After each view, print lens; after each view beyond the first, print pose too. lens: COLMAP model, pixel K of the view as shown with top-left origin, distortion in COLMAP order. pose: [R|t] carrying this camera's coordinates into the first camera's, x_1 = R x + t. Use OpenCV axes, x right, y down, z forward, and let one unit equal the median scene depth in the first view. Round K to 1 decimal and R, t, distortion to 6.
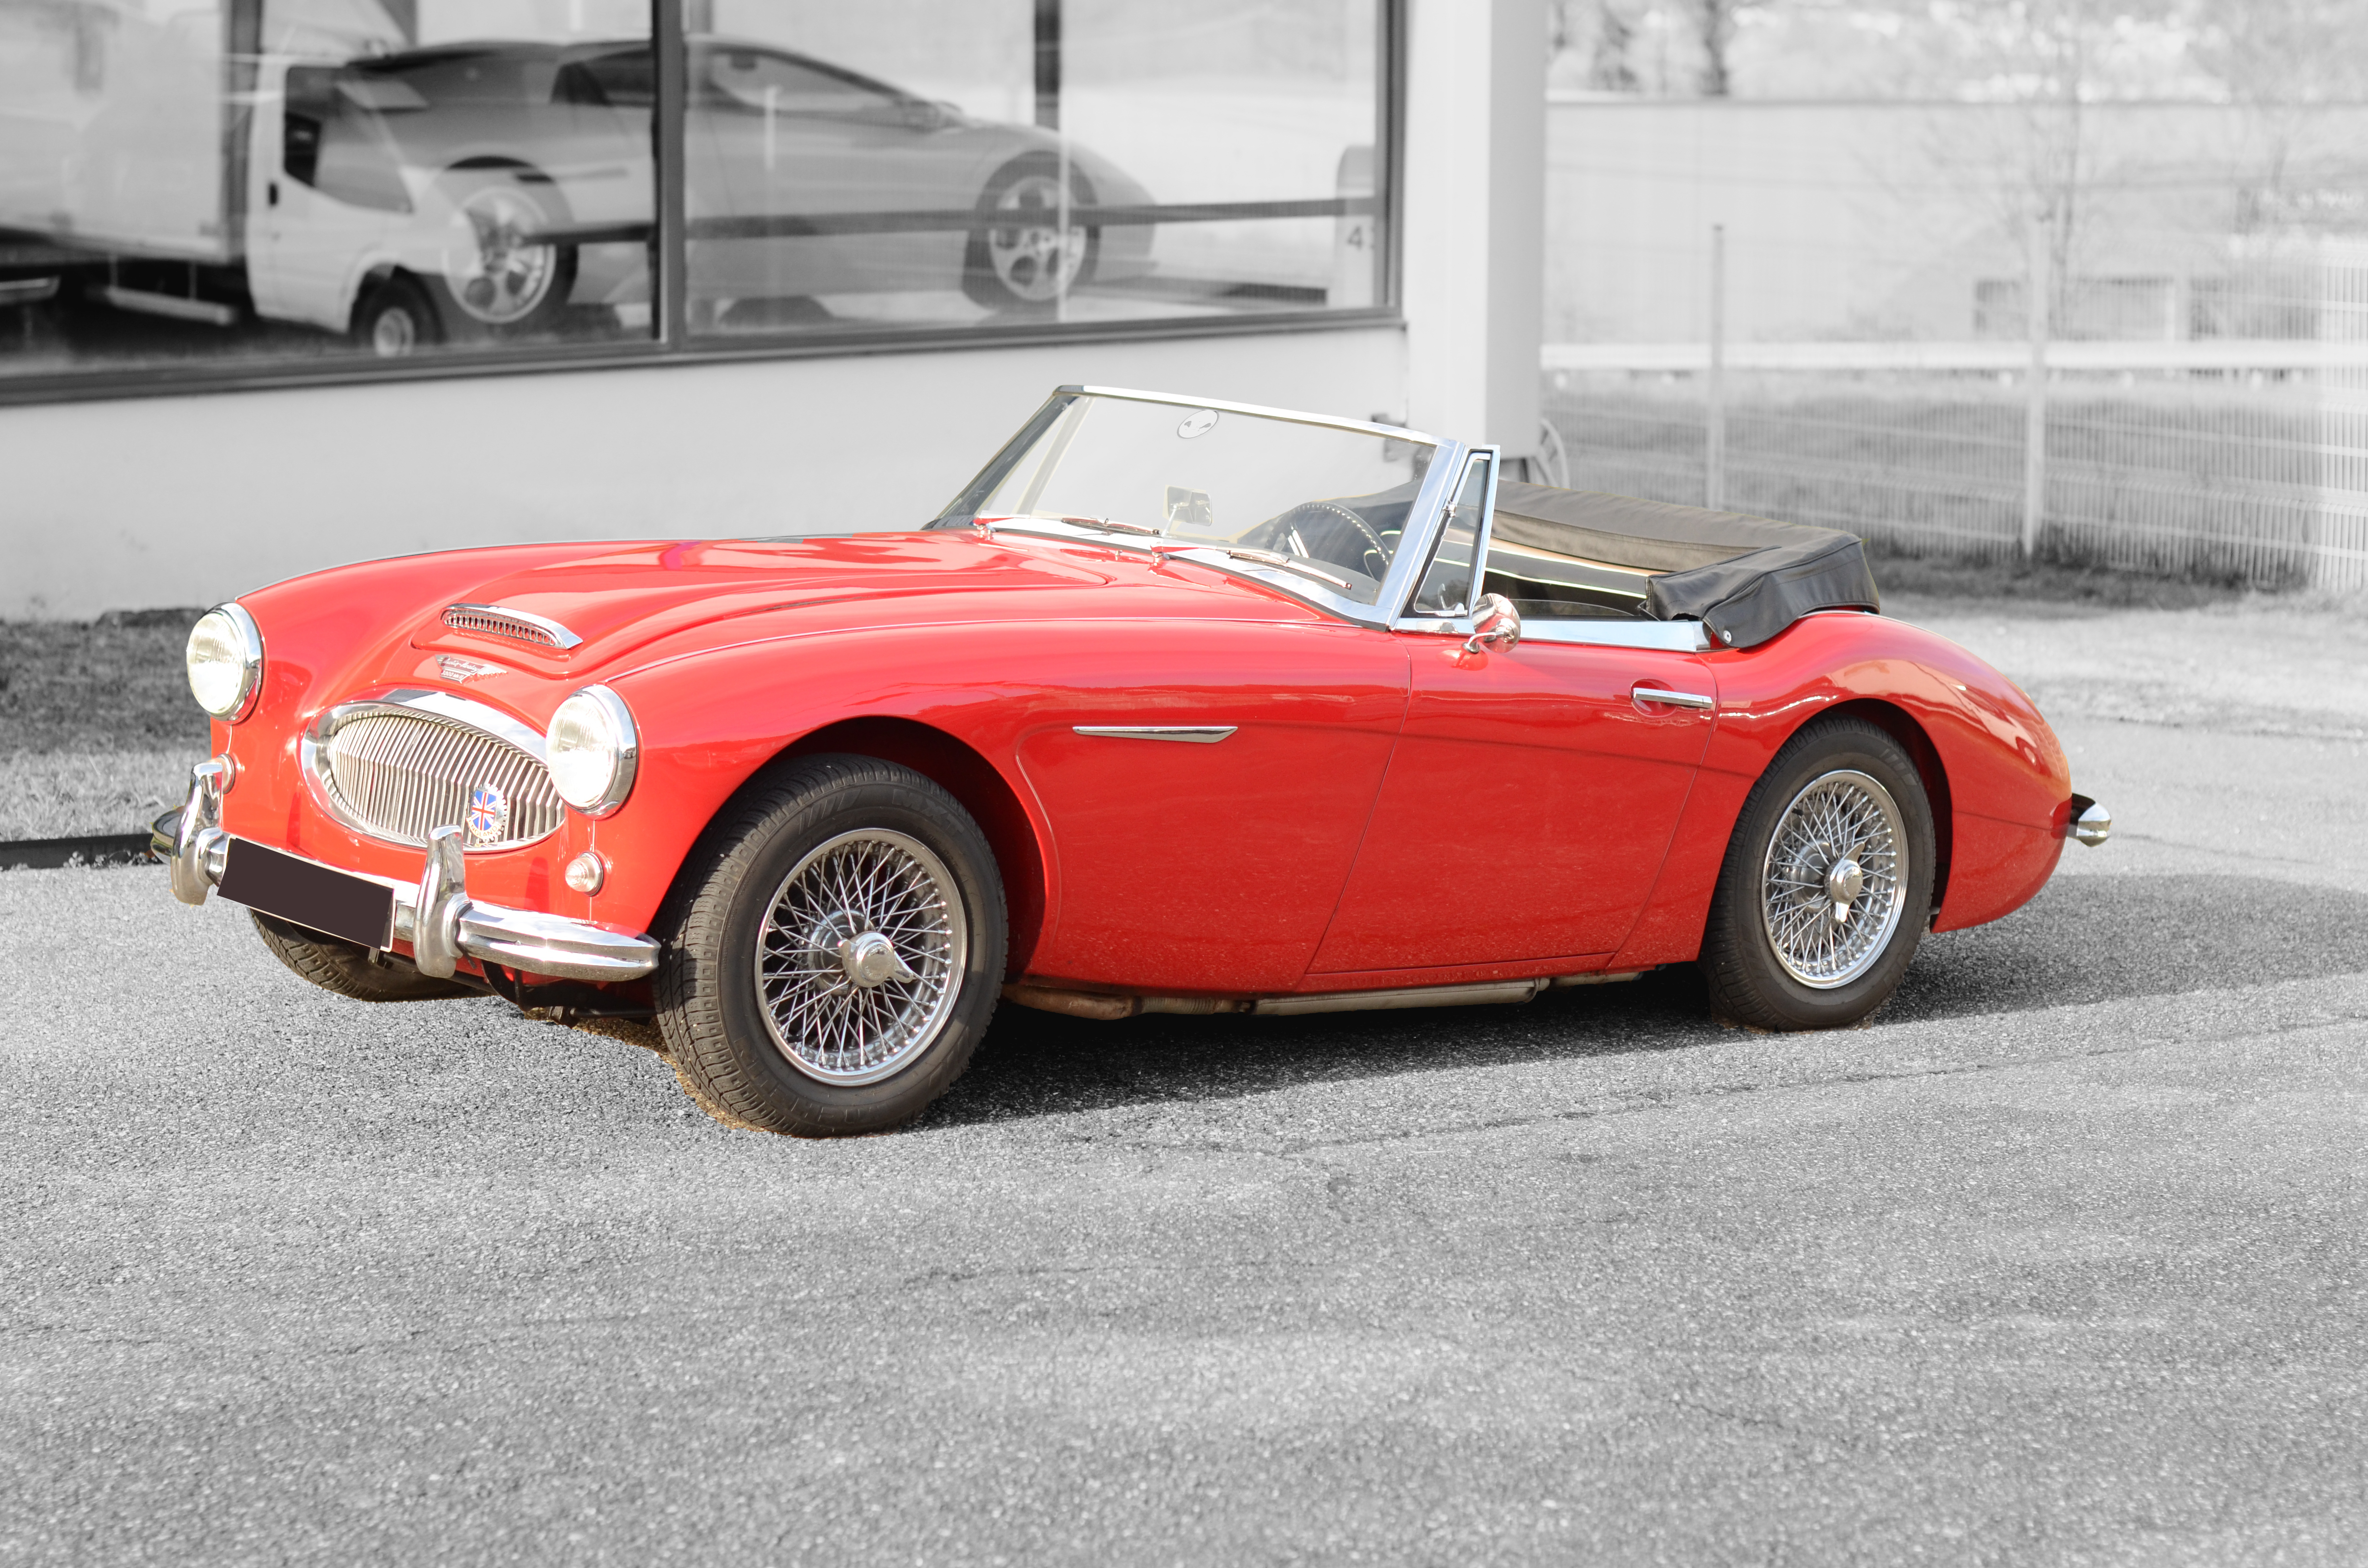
lens RADIAL K [[5219.9, 0, 1185.6], [0, 5219.9, 782.0], [0, 0, 1]] dist [-0.161479, 0.000000]
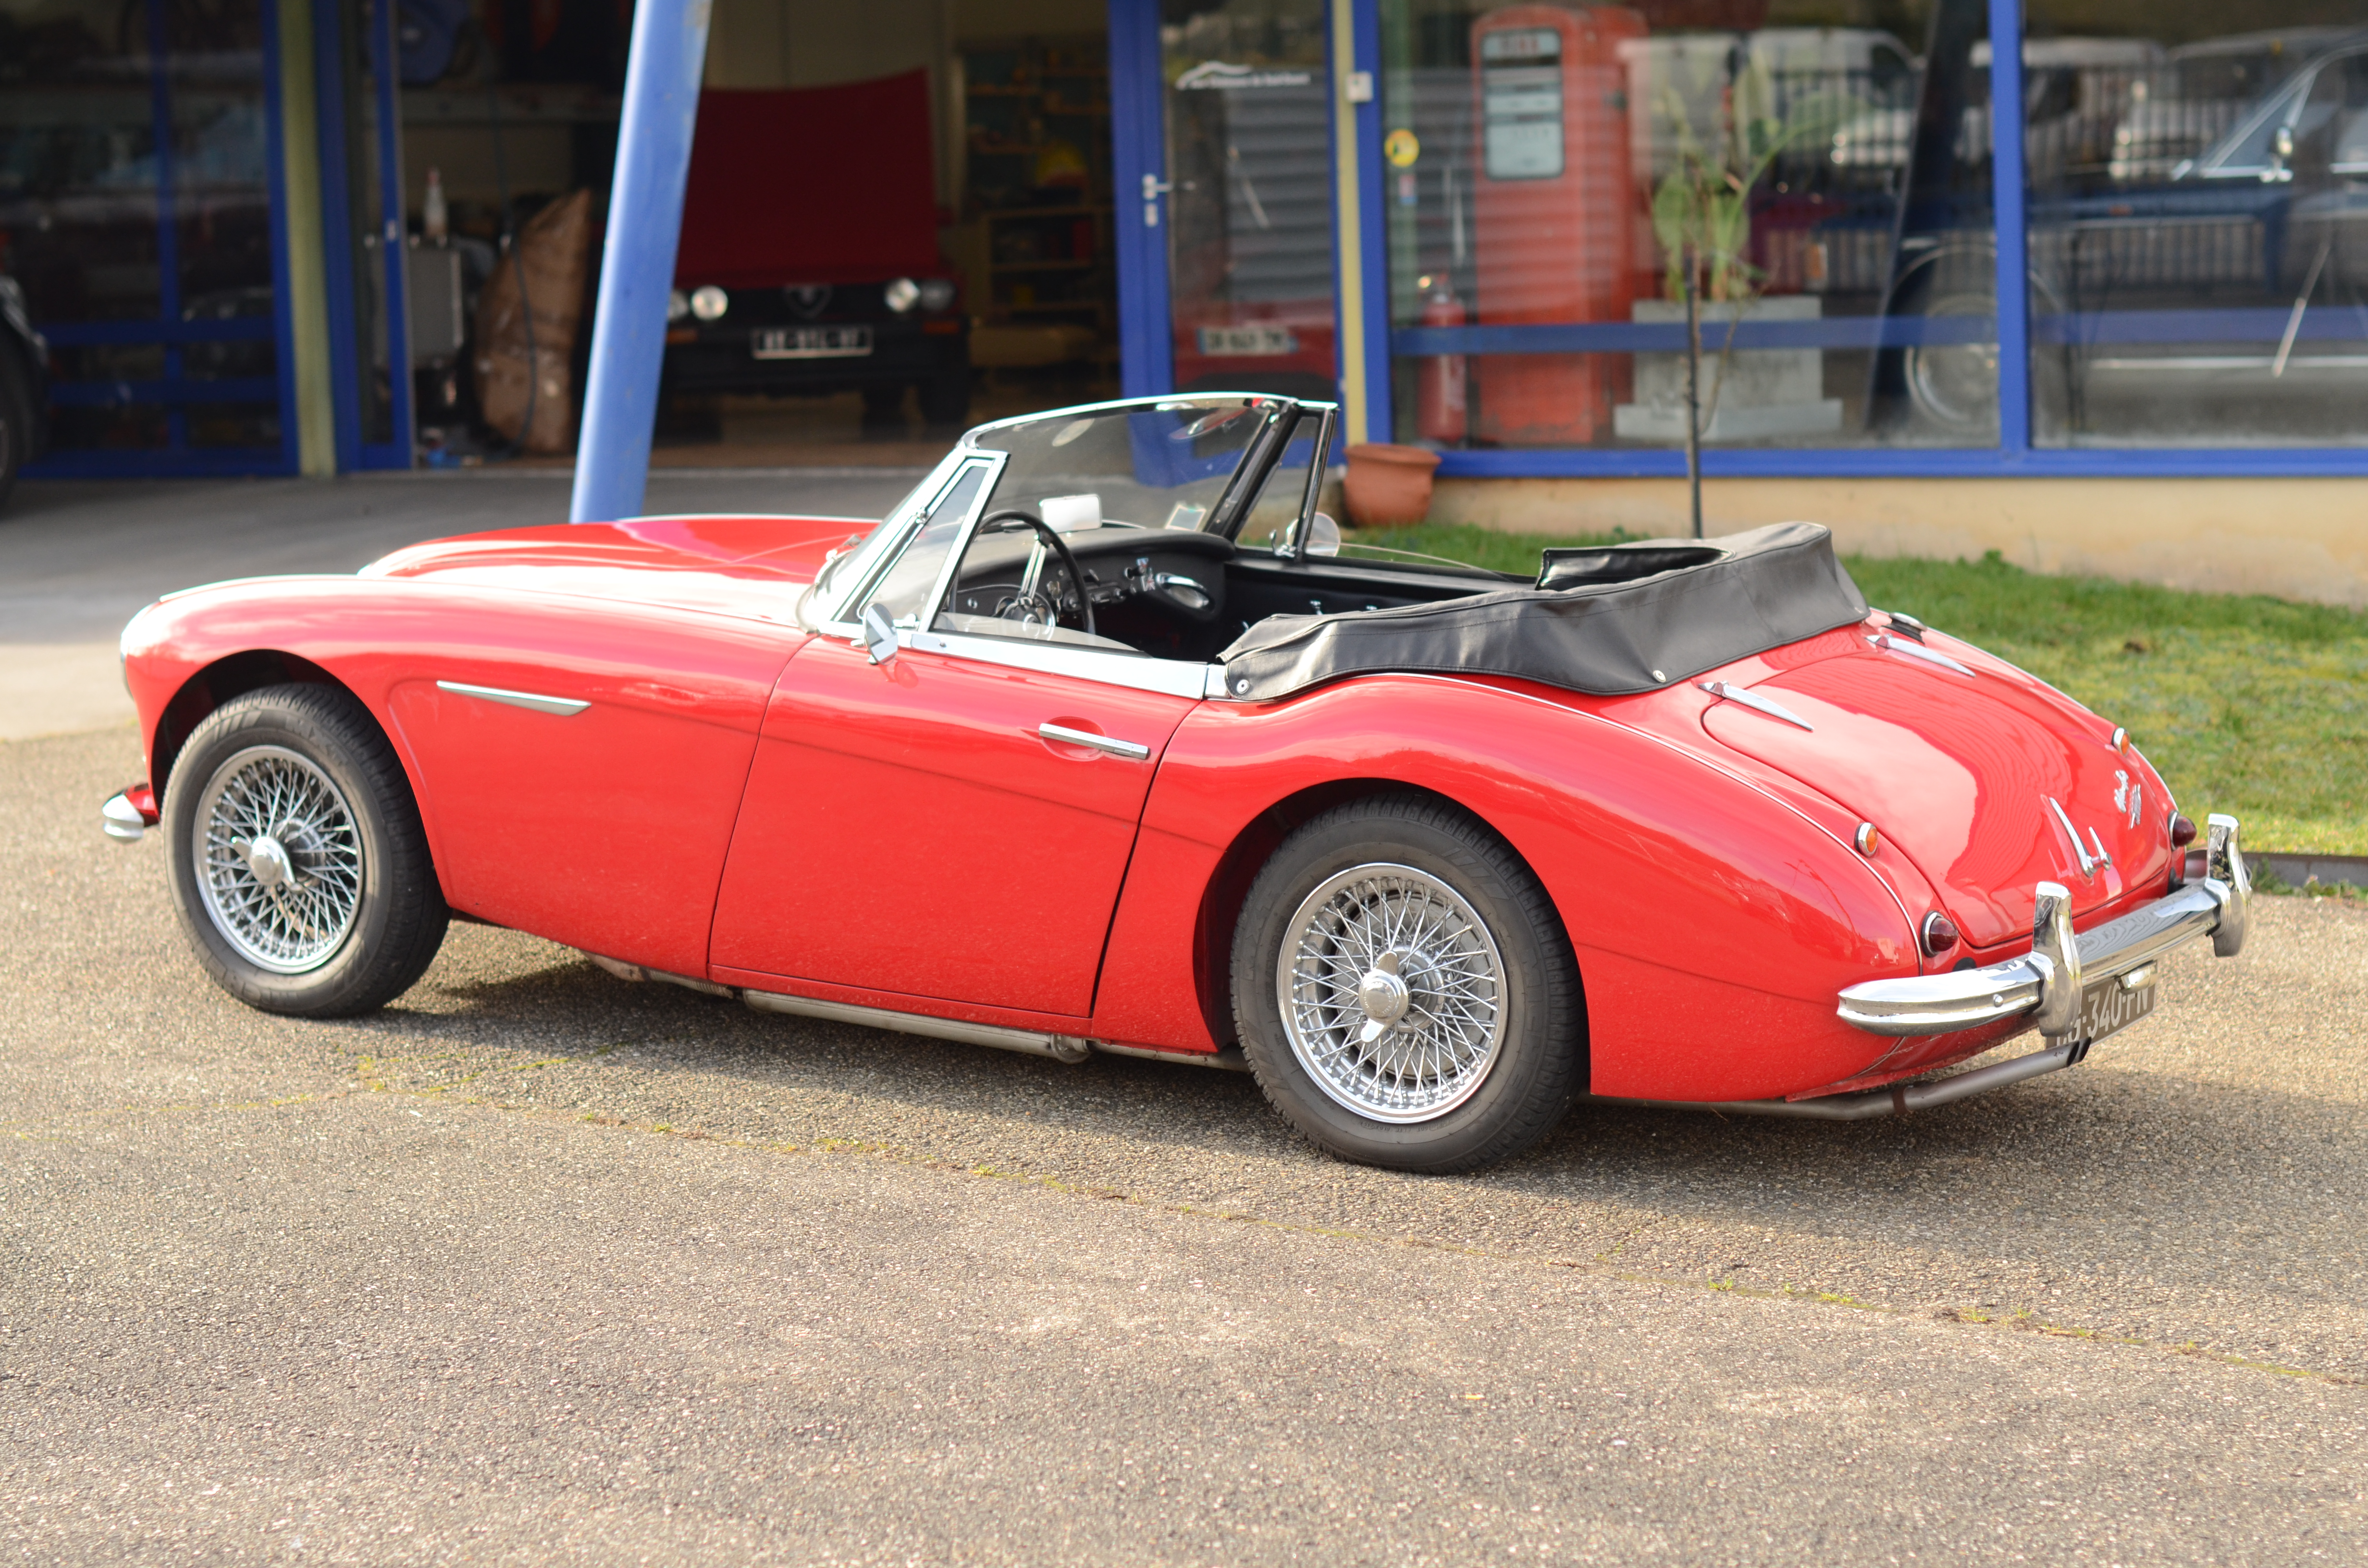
lens RADIAL K [[5219.9, 0, 1181.9], [0, 5219.9, 781.4], [0, 0, 1]] dist [-0.161479, 0.000000]
pose [[0.293602, 0.086045, -0.952048, 0.997511], [-0.110734, 0.992297, 0.055533, -0.063482], [0.949493, 0.089120, 0.300868, 0.776733]]
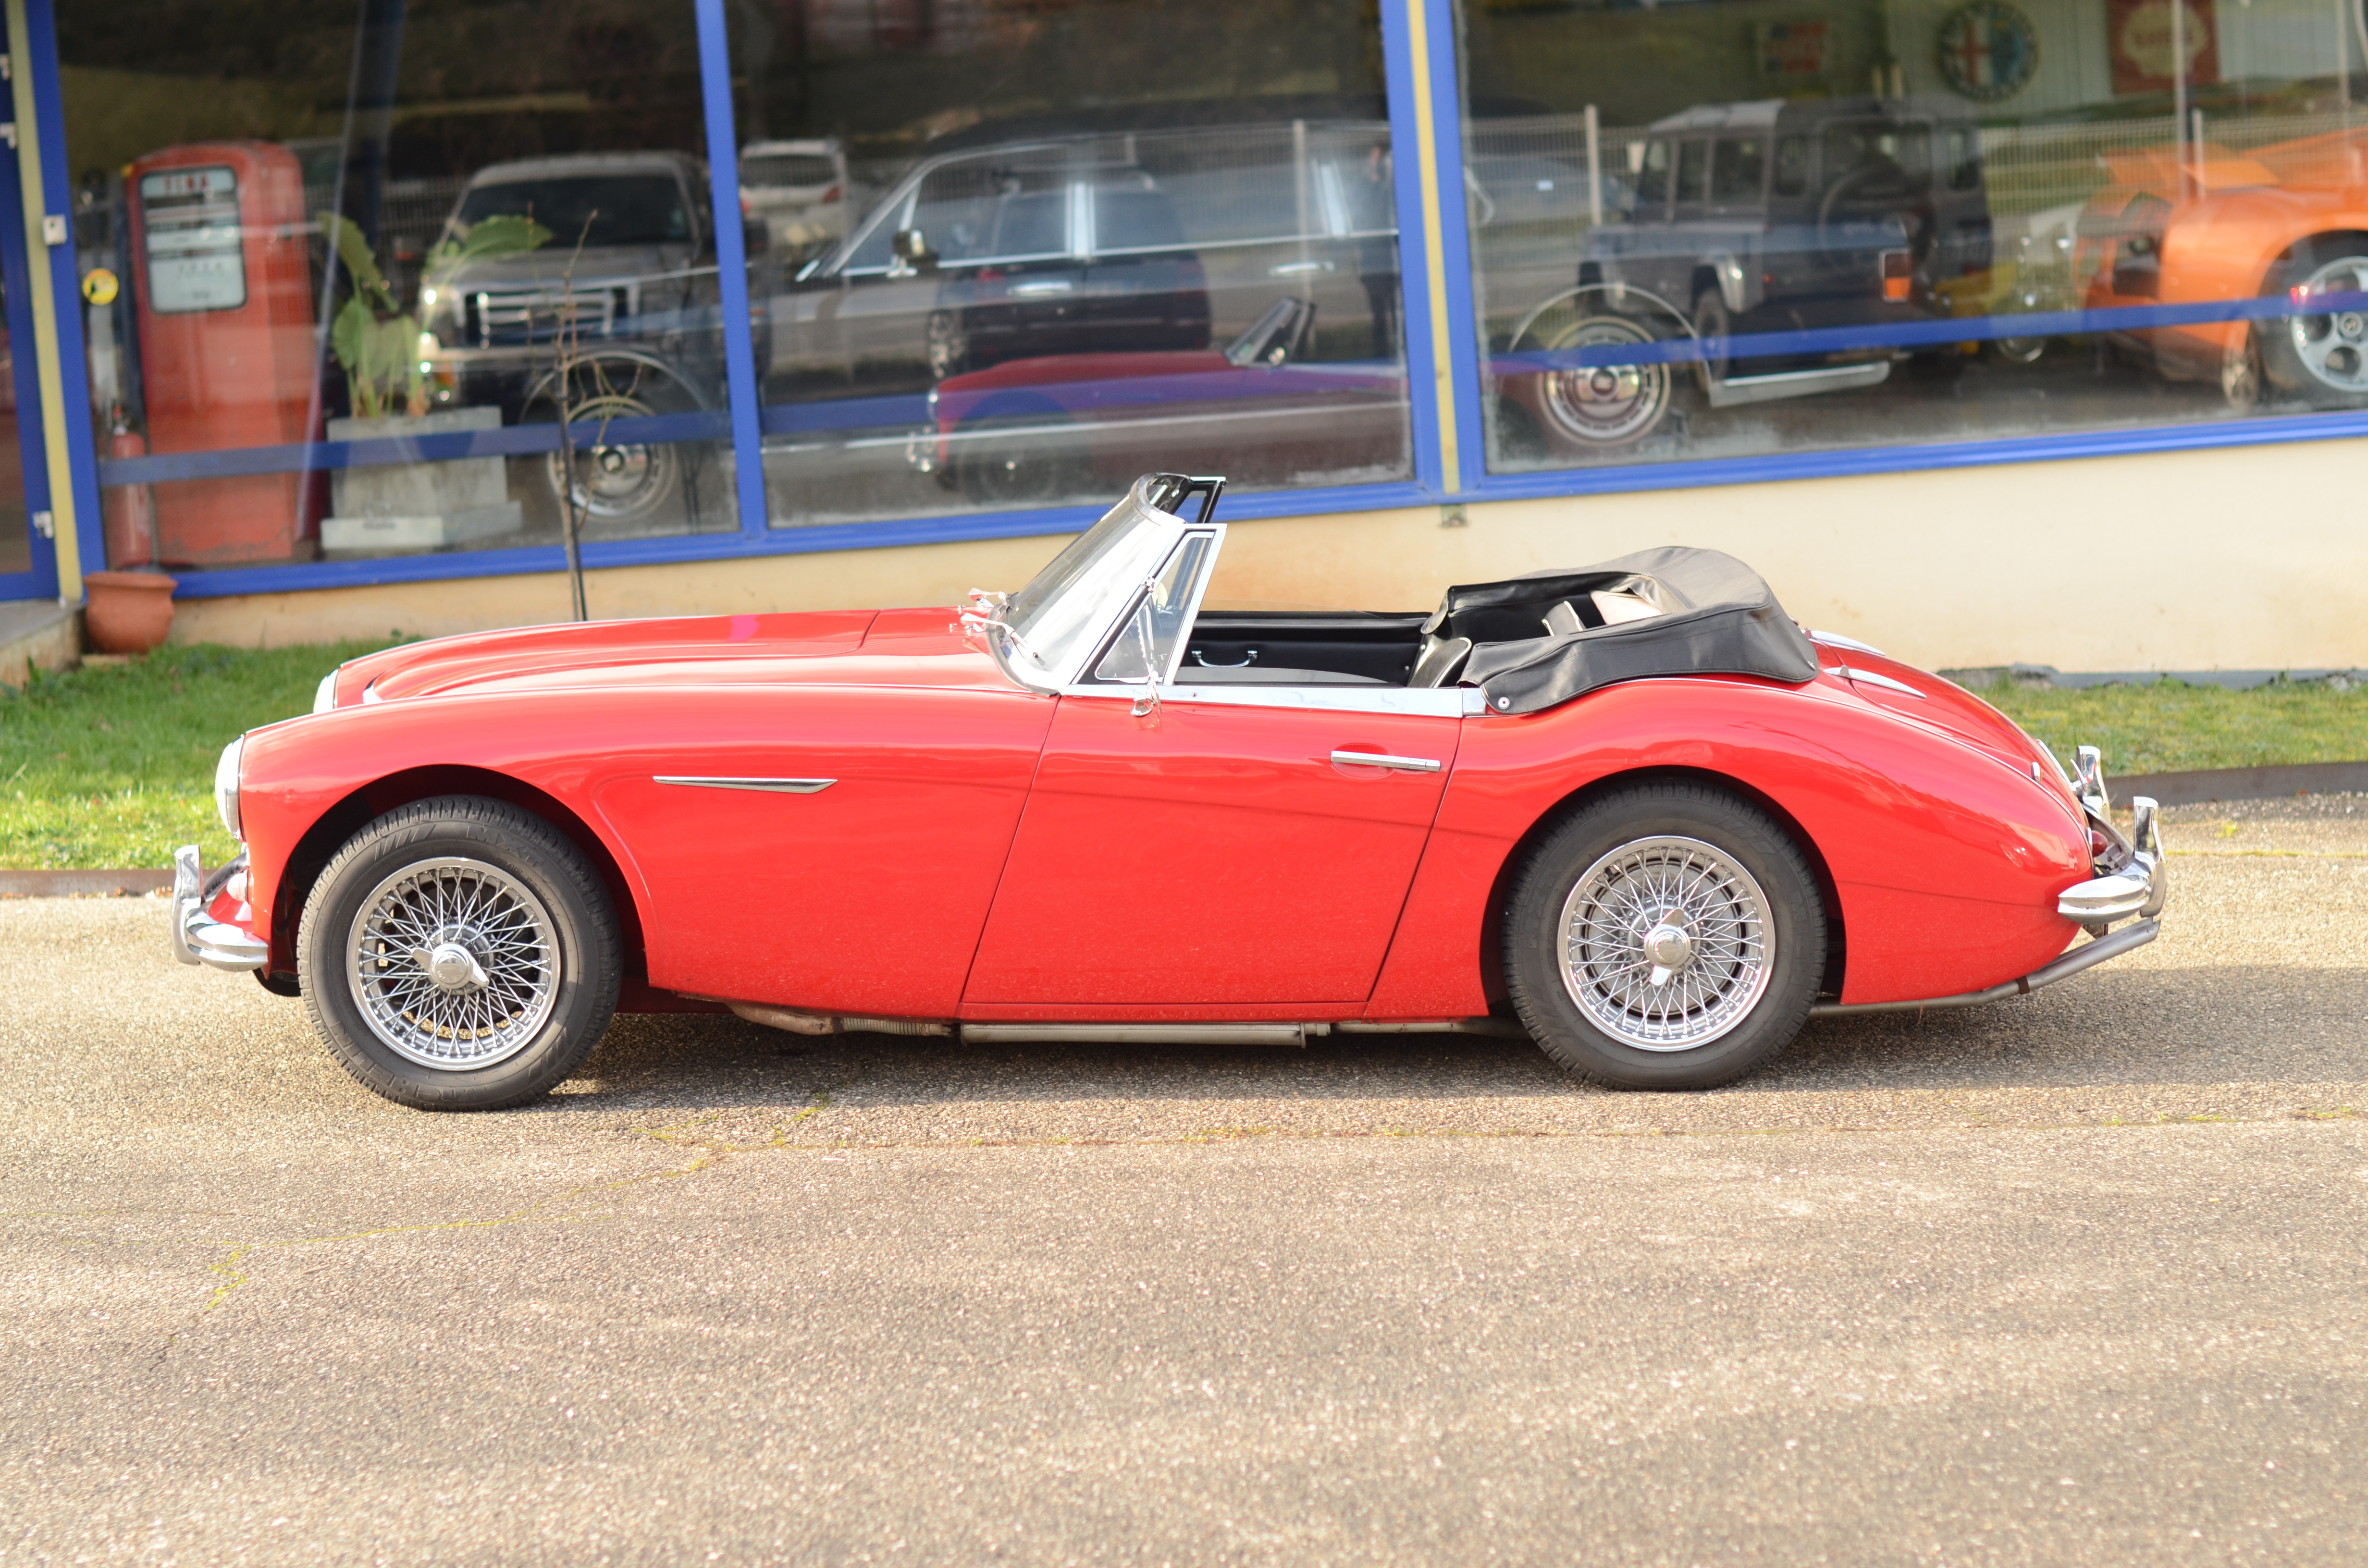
lens RADIAL K [[5219.9, 0, 1182.3], [0, 5219.9, 779.9], [0, 0, 1]] dist [-0.161479, 0.000000]
pose [[0.745158, 0.013147, -0.666759, 0.796913], [-0.022937, 0.999719, -0.005921, -0.005274], [0.666494, 0.019706, 0.745250, 0.198034]]
